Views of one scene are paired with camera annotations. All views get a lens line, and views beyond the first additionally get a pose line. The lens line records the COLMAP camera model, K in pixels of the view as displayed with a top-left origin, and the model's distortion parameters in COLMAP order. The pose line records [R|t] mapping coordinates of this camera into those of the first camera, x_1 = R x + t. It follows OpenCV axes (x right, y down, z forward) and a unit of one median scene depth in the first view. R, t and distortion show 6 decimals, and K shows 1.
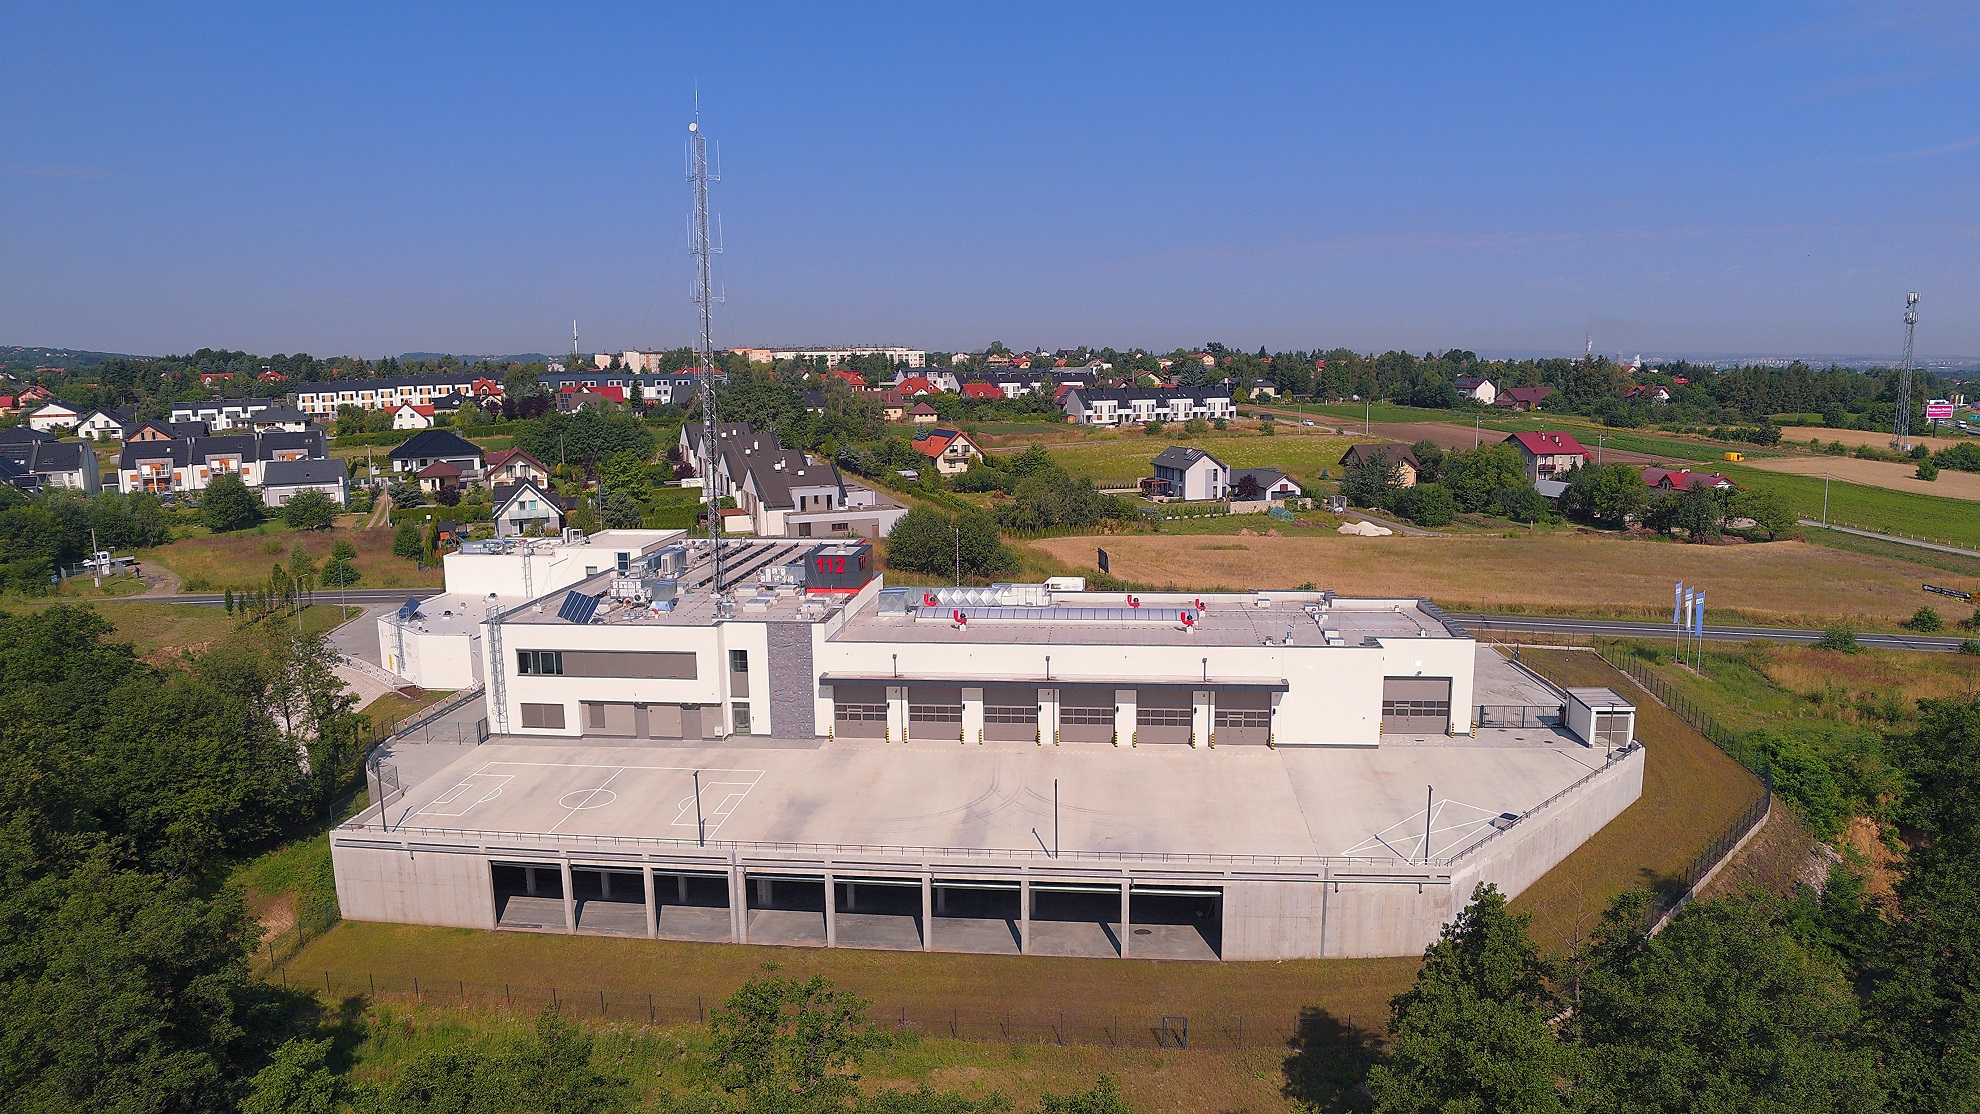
lens RADIAL K [[1266.1, 0, 992.0], [0, 1266.1, 563.1], [0, 0, 1]] dist [-0.105934, -0.003565]
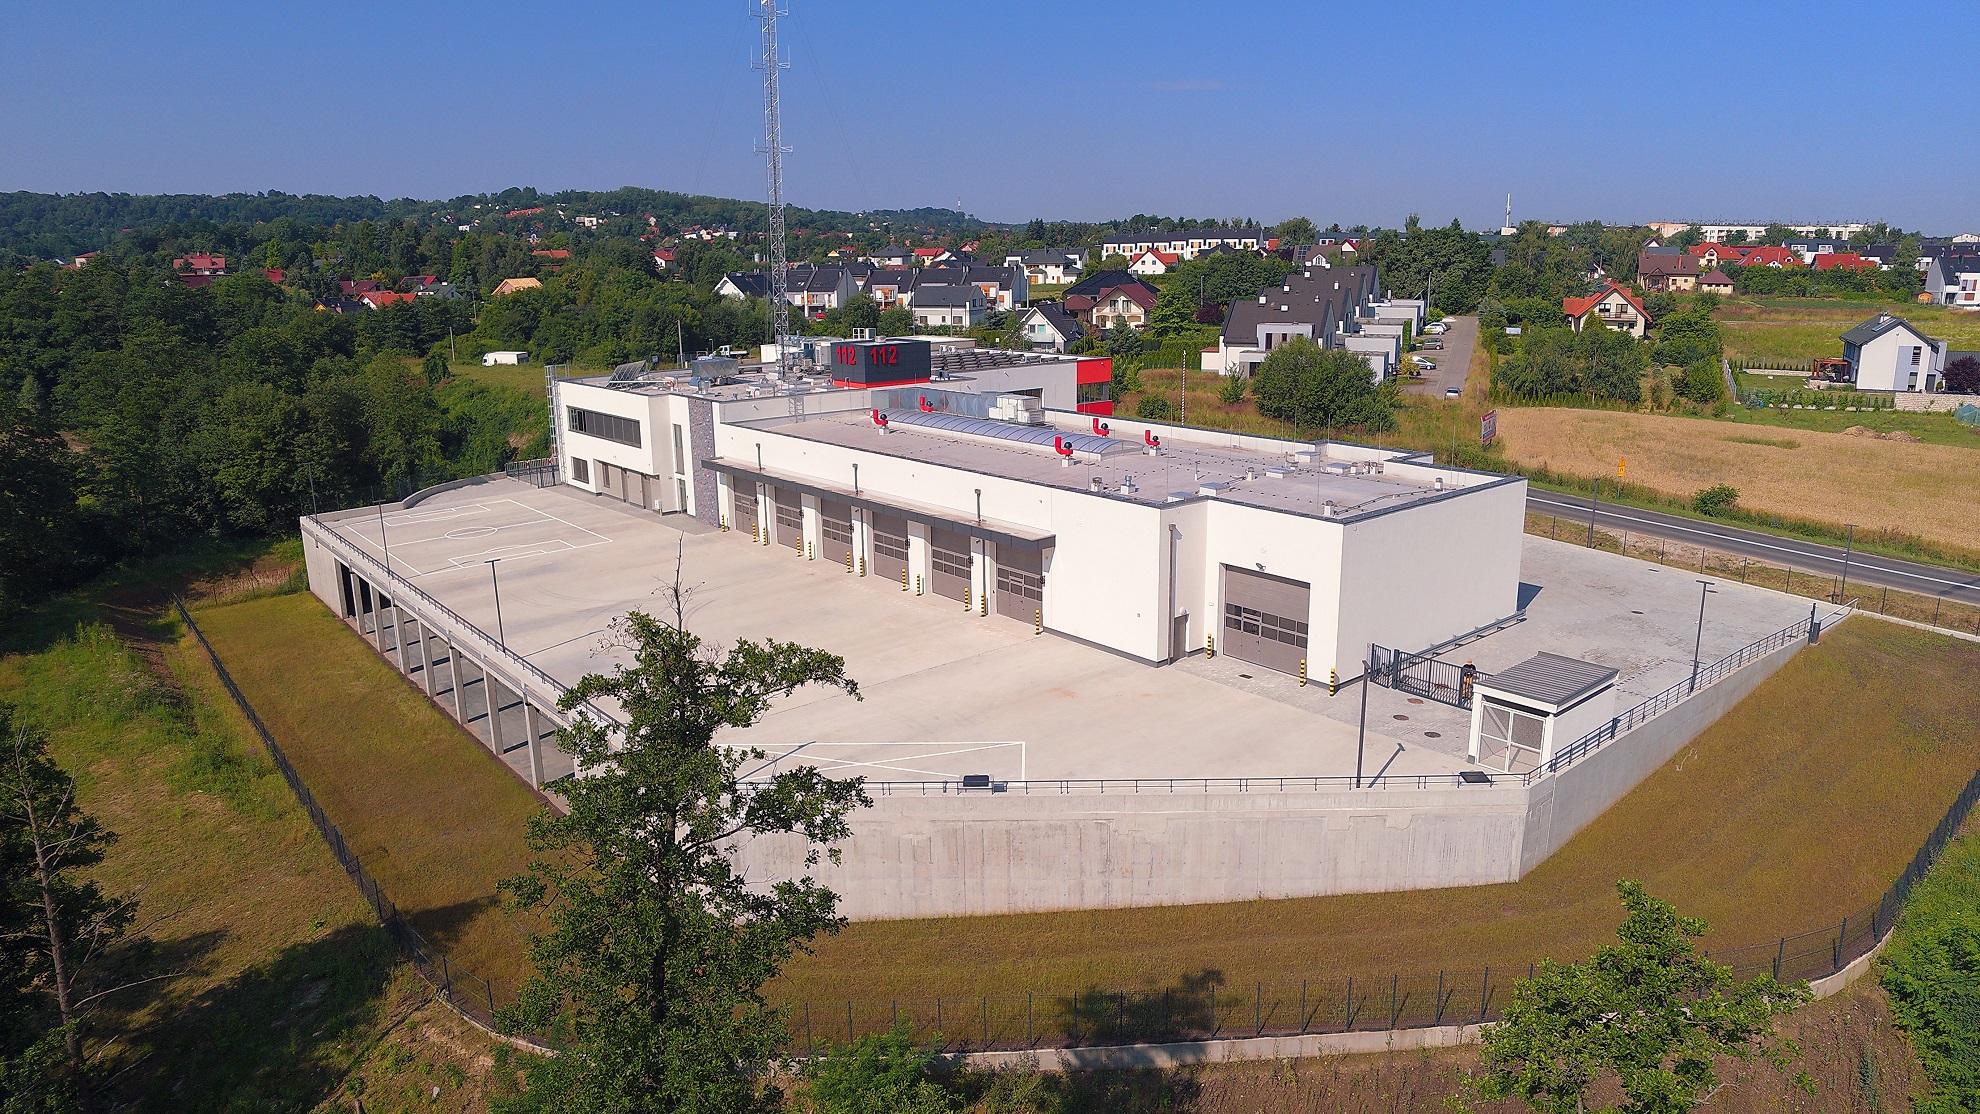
lens RADIAL K [[1271.9, 0, 990.0], [0, 1271.9, 557.0], [0, 0, 1]] dist [-0.137599, 0.067676]
pose [[0.711392, 0.165228, -0.683097, 0.331925], [-0.108807, 0.986145, 0.125215, 0.011516], [0.694322, -0.014752, 0.719514, 0.241472]]
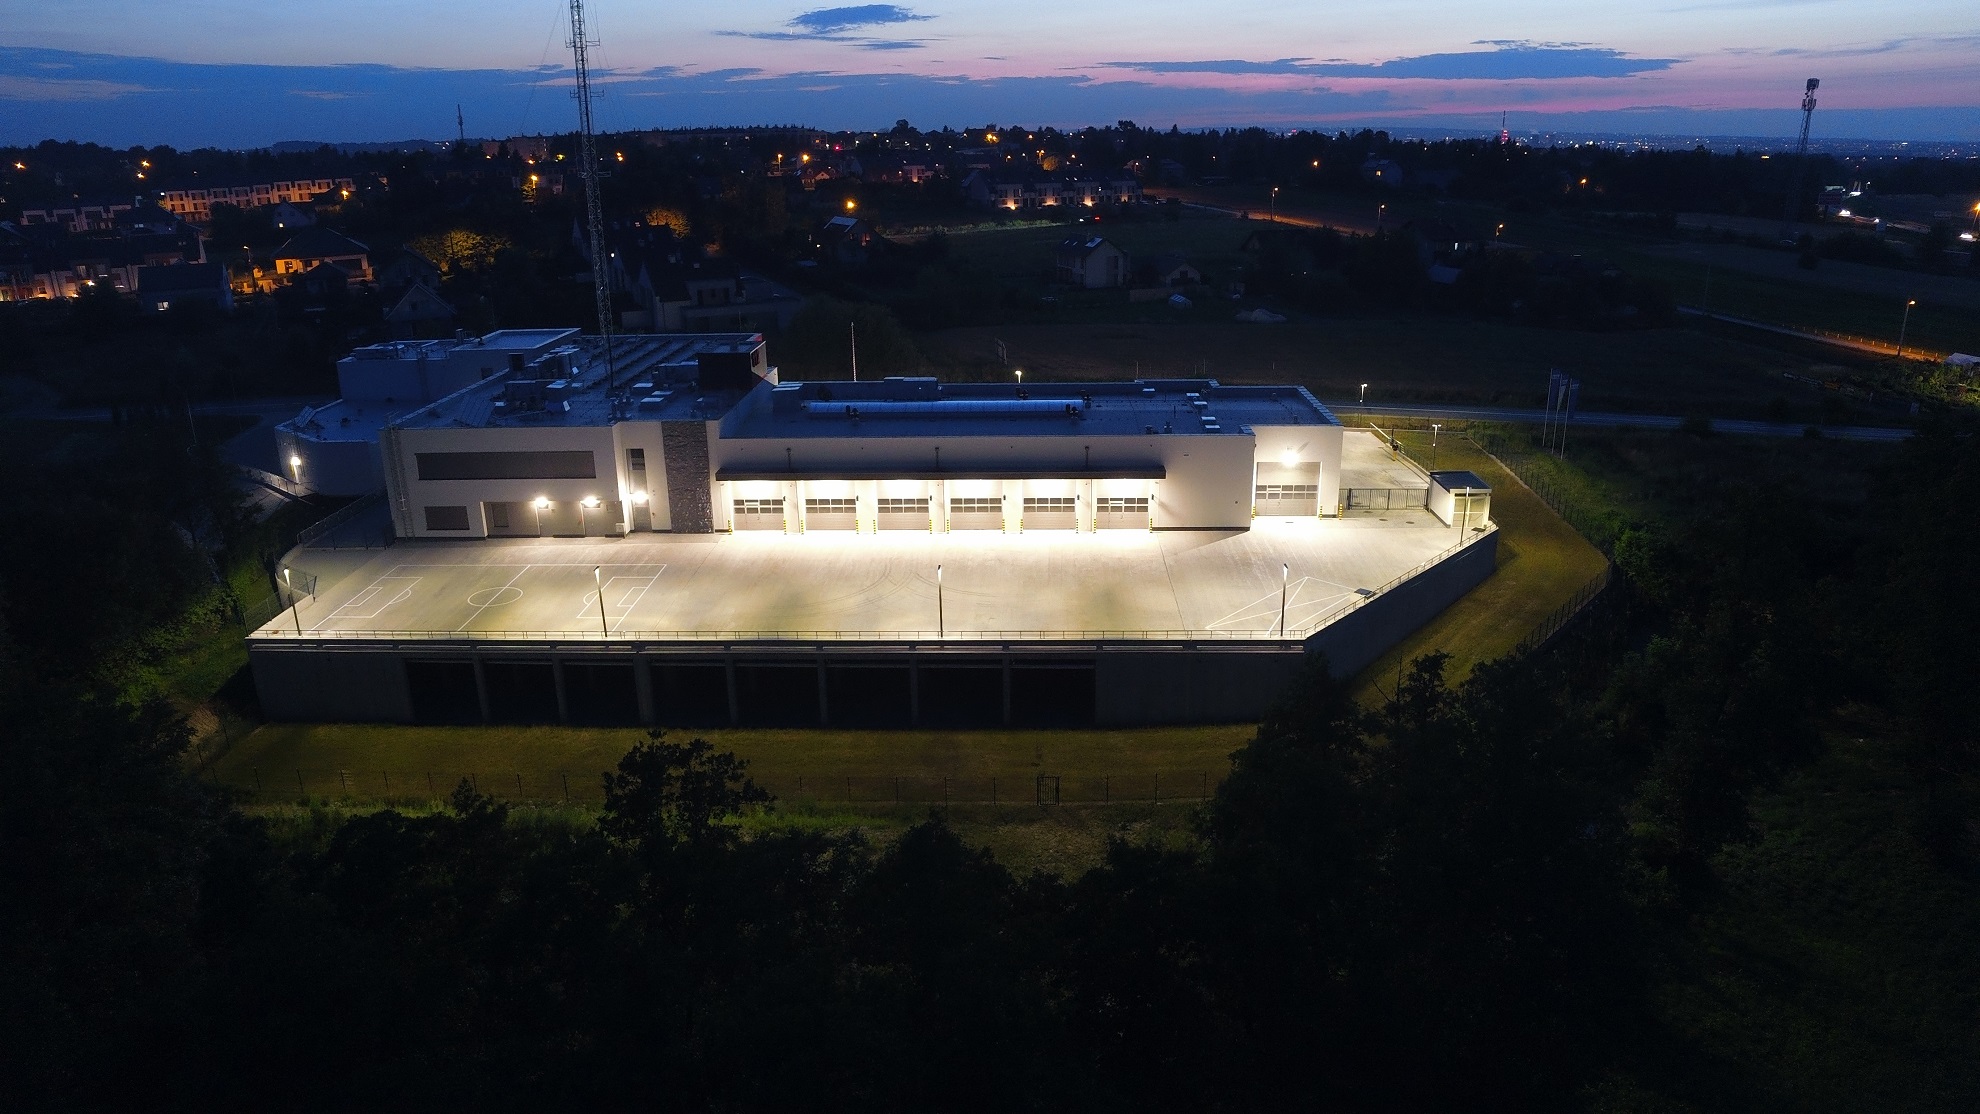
lens RADIAL K [[1271.9, 0, 990.0], [0, 1271.9, 557.0], [0, 0, 1]] dist [-0.137599, 0.067676]
pose [[0.997622, -0.024431, 0.064455, 0.008851], [0.013677, 0.986649, 0.162286, -0.002897], [-0.067559, -0.161019, 0.984636, -0.019452]]
